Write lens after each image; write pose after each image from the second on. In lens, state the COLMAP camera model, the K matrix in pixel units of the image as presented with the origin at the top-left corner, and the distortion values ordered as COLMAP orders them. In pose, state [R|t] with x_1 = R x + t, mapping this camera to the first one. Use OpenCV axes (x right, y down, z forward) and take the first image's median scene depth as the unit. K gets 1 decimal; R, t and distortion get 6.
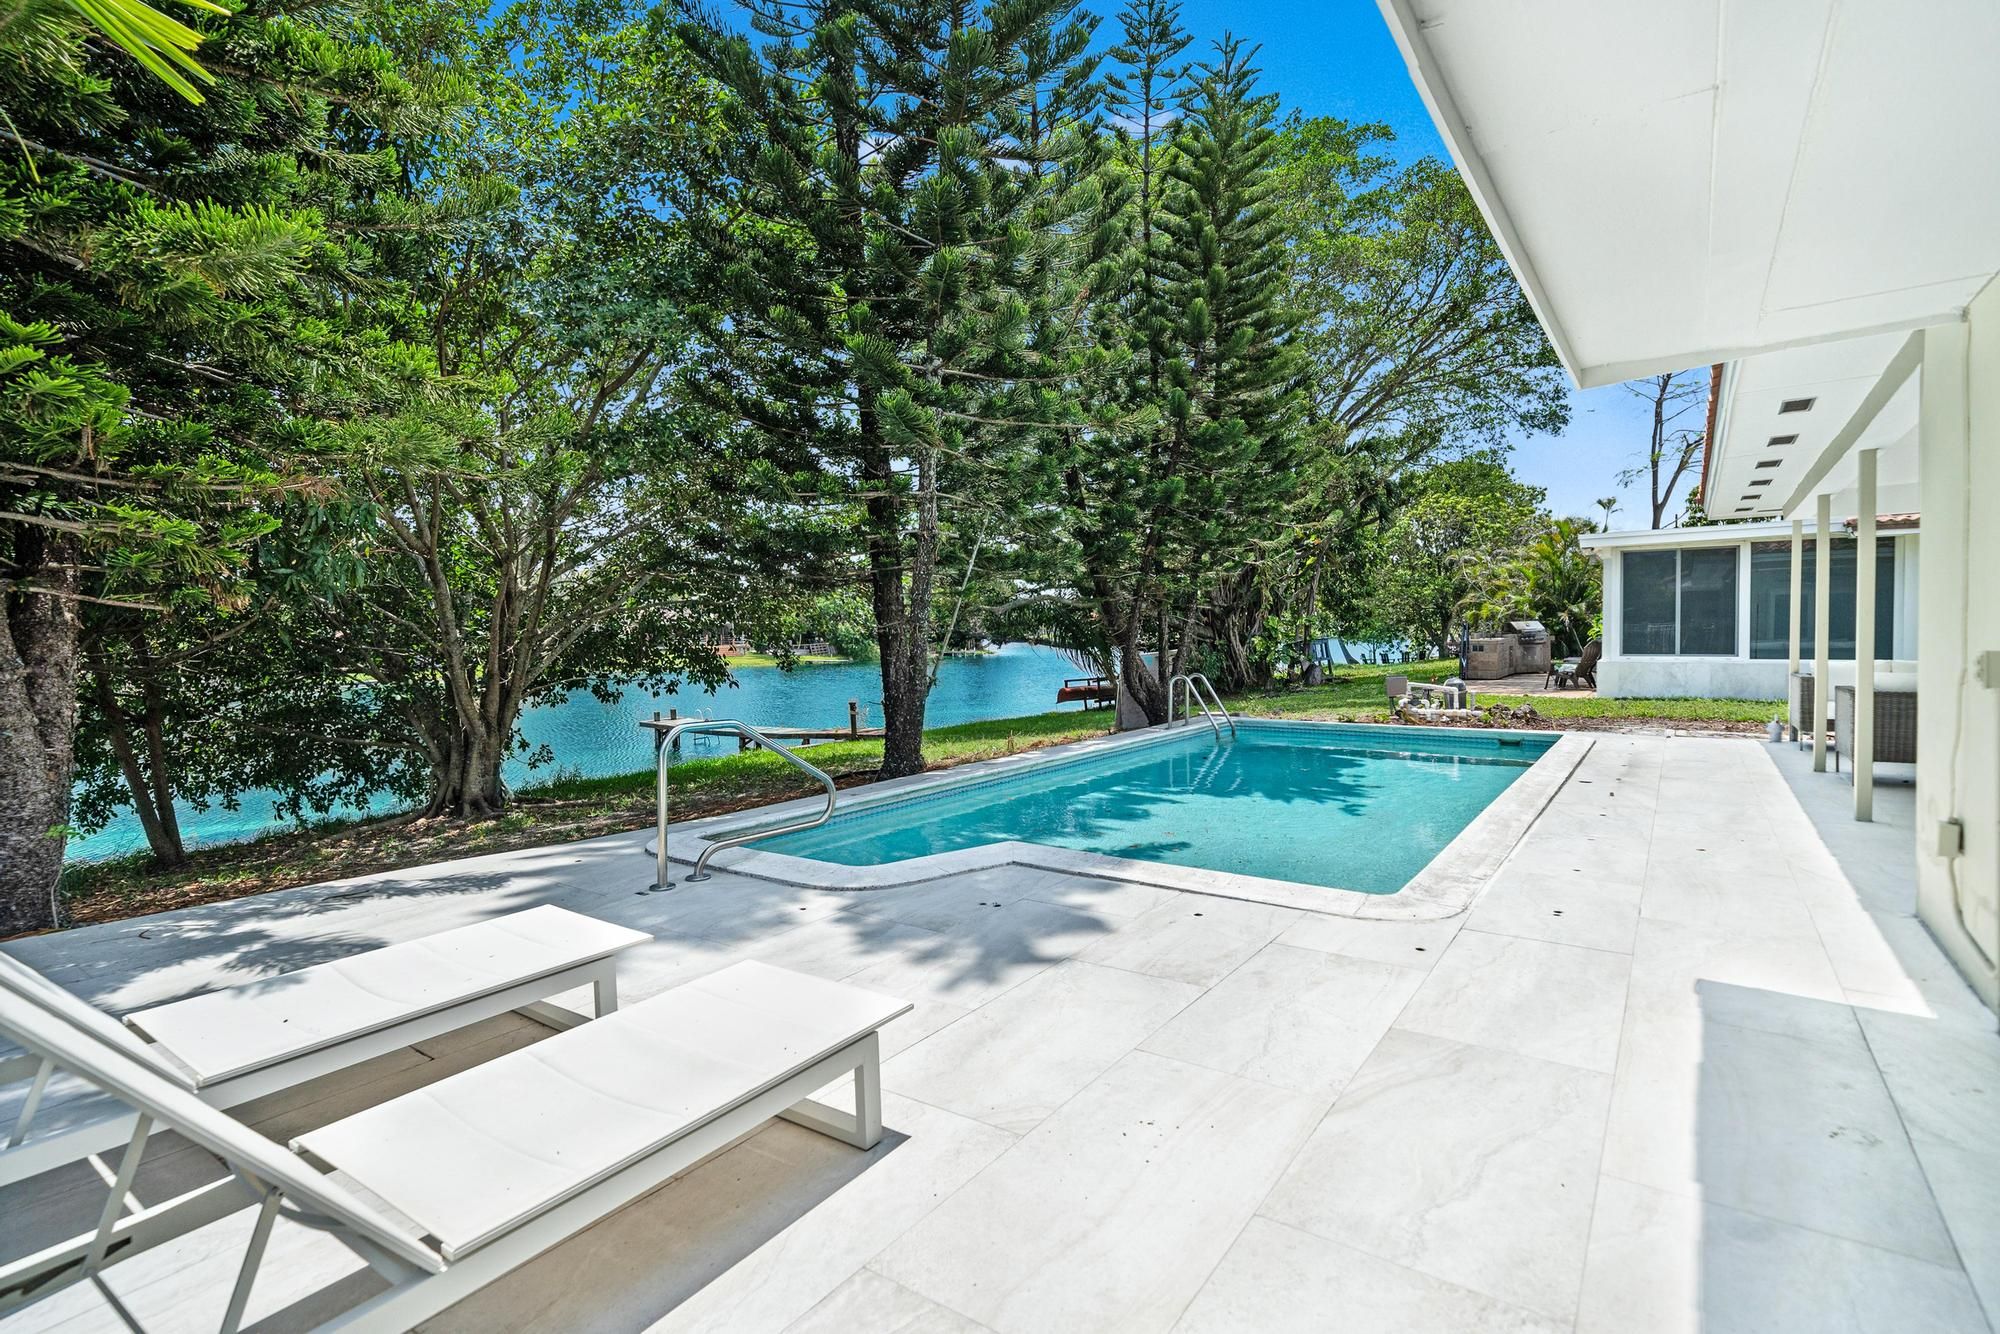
lens RADIAL K [[981.7, 0, 1000.0], [0, 981.7, 667.0], [0, 0, 1]] dist [0.024854, 0.000035]
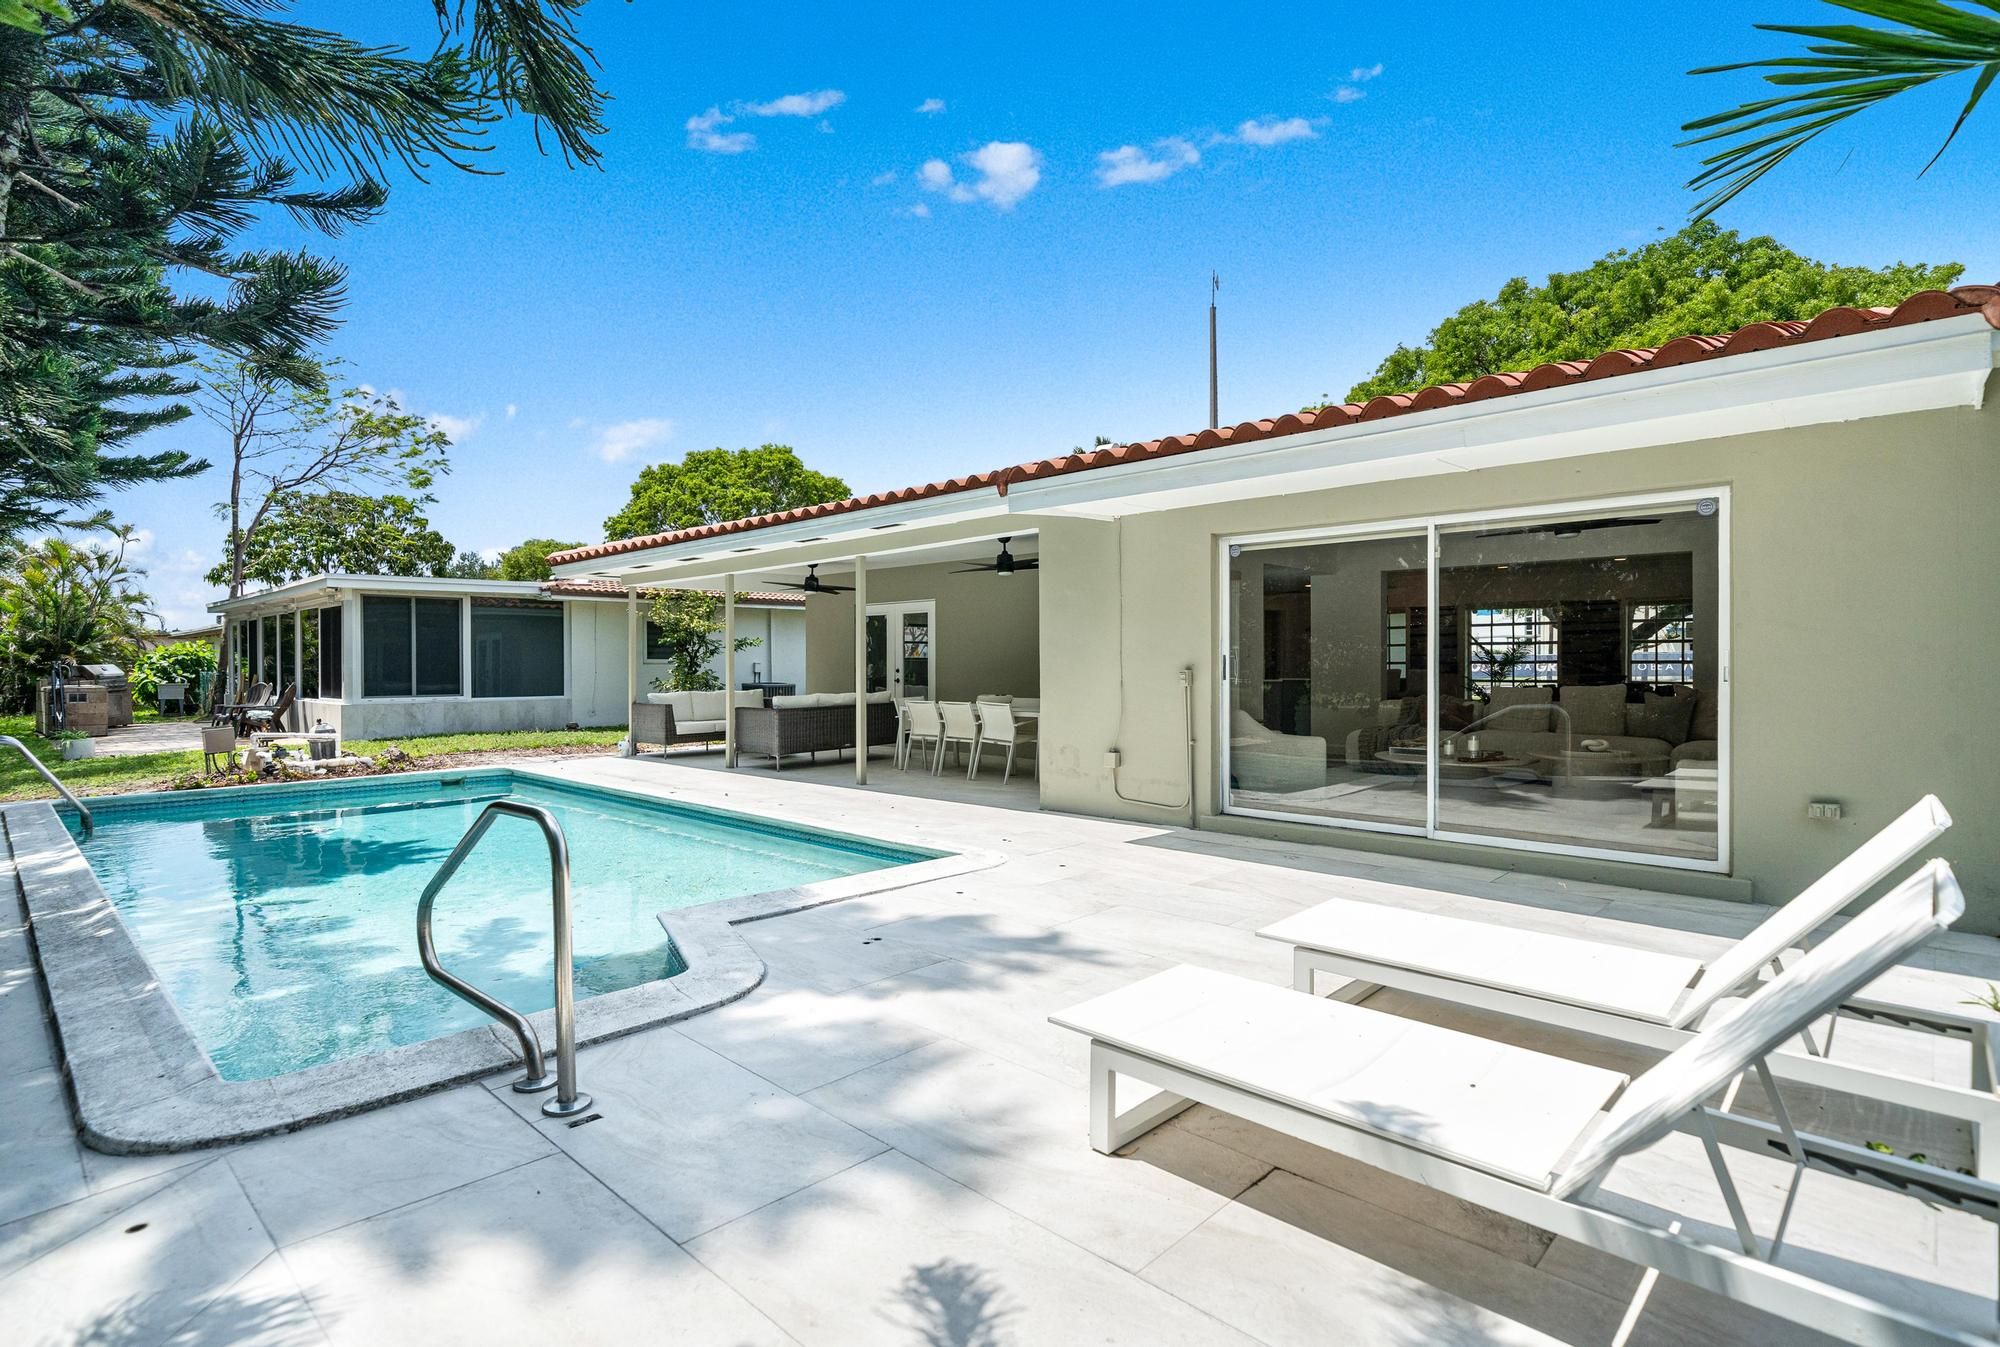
lens RADIAL K [[999.9, 0, 1000.0], [0, 999.9, 673.5], [0, 0, 1]] dist [0.000843, 0.000330]
pose [[0.160477, 0.006069, 0.987021, -0.457289], [0.038042, 0.999200, -0.012329, 0.001729], [-0.986306, 0.039526, 0.160118, 0.353655]]
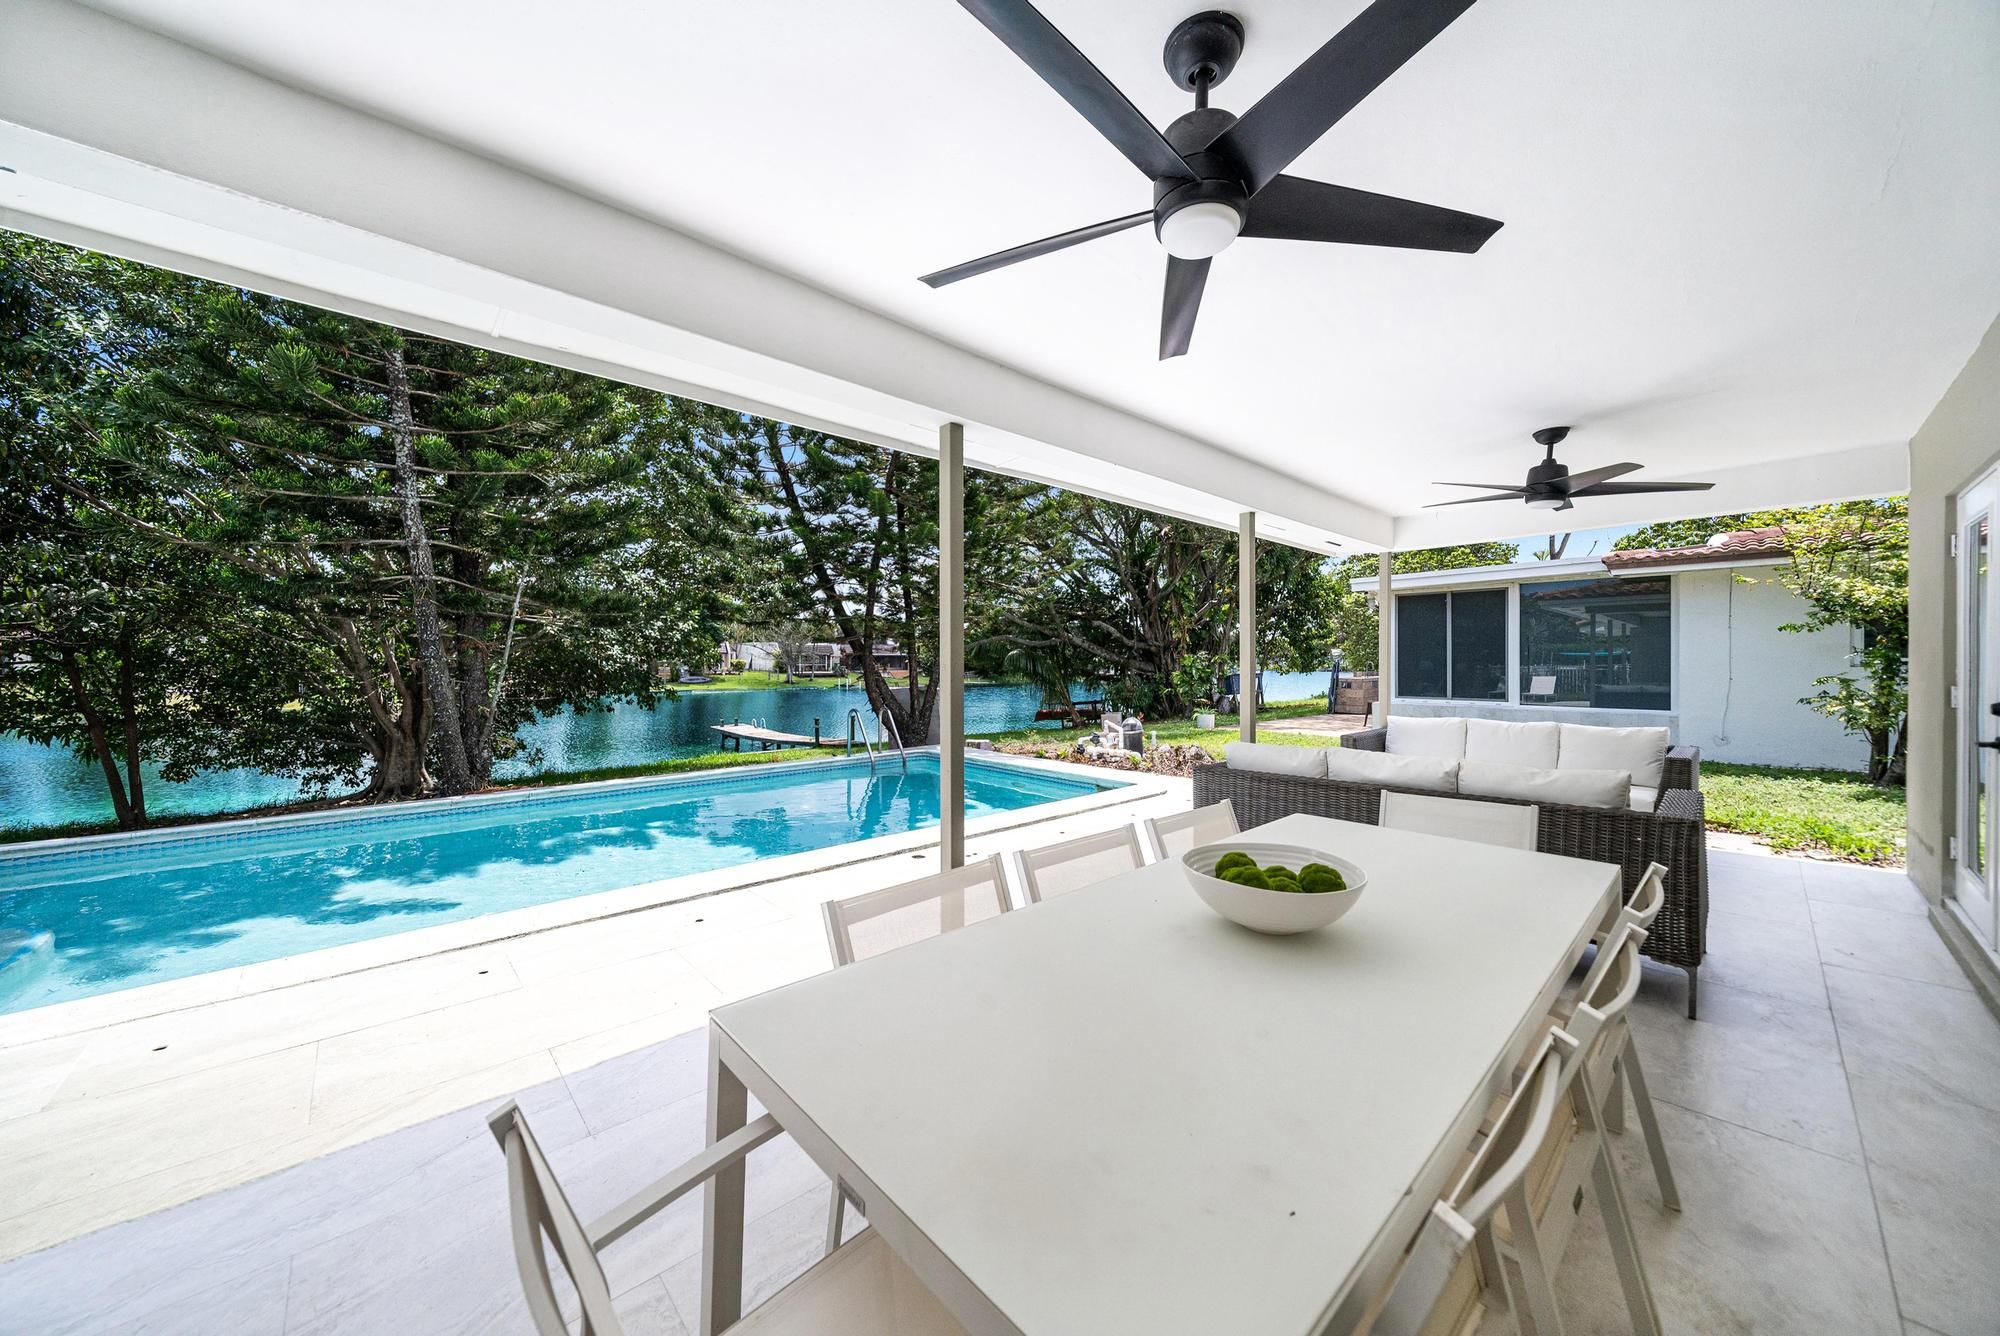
lens RADIAL K [[698.5, 0, 1000.0], [0, 698.5, 668.0], [0, 0, 1]] dist [0.000358, 0.000026]
pose [[0.975612, 0.012904, -0.219122, 0.658194], [-0.018843, 0.999509, -0.025038, -0.027855], [0.218691, 0.028557, 0.975376, 0.370346]]
